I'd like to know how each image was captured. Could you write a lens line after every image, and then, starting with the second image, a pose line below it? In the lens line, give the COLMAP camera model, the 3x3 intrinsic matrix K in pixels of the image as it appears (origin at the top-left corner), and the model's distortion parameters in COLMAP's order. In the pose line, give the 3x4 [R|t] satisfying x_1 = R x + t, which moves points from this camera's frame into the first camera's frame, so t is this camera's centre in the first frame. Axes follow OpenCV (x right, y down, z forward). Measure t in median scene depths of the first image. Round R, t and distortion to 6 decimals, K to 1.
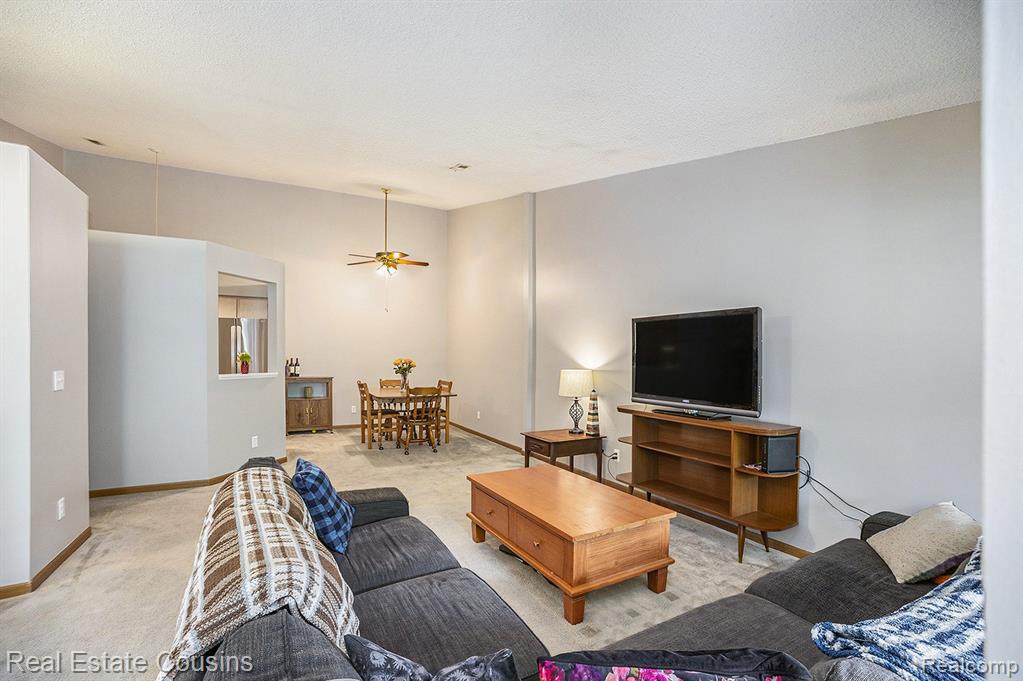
lens RADIAL K [[466.8, 0, 511.9], [0, 466.8, 344.5], [0, 0, 1]] dist [-0.106229, 0.071515]
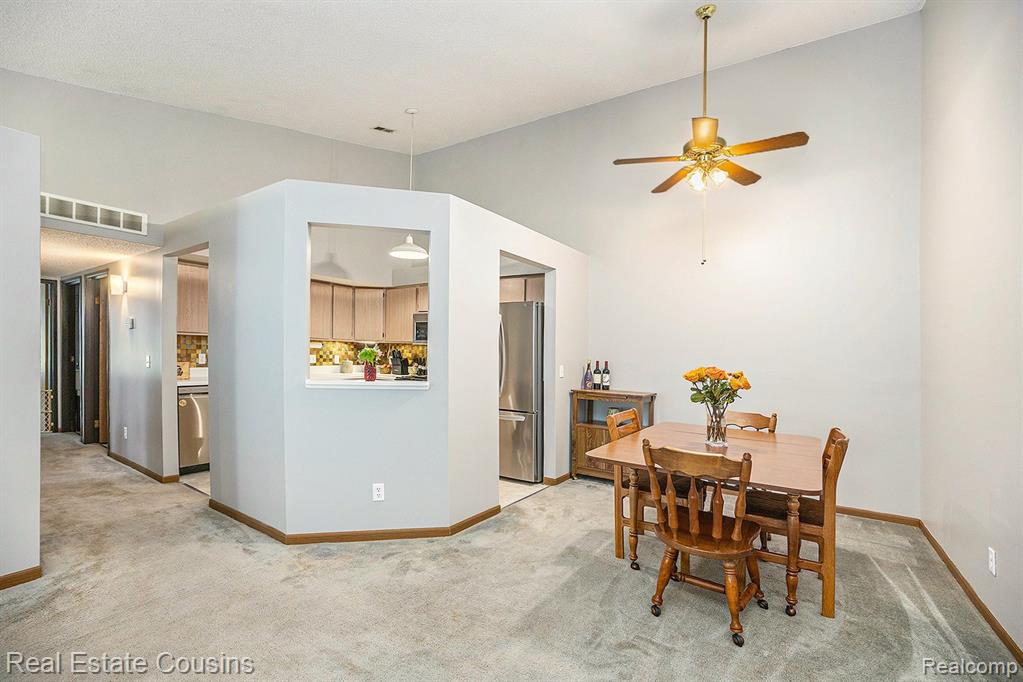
lens RADIAL K [[466.8, 0, 511.9], [0, 466.8, 345.0], [0, 0, 1]] dist [-0.106229, 0.071515]
pose [[0.450281, -0.003700, -0.892879, 0.053695], [-0.001150, 0.999988, -0.004724, 0.010540], [0.892886, 0.003154, 0.450271, 0.595261]]
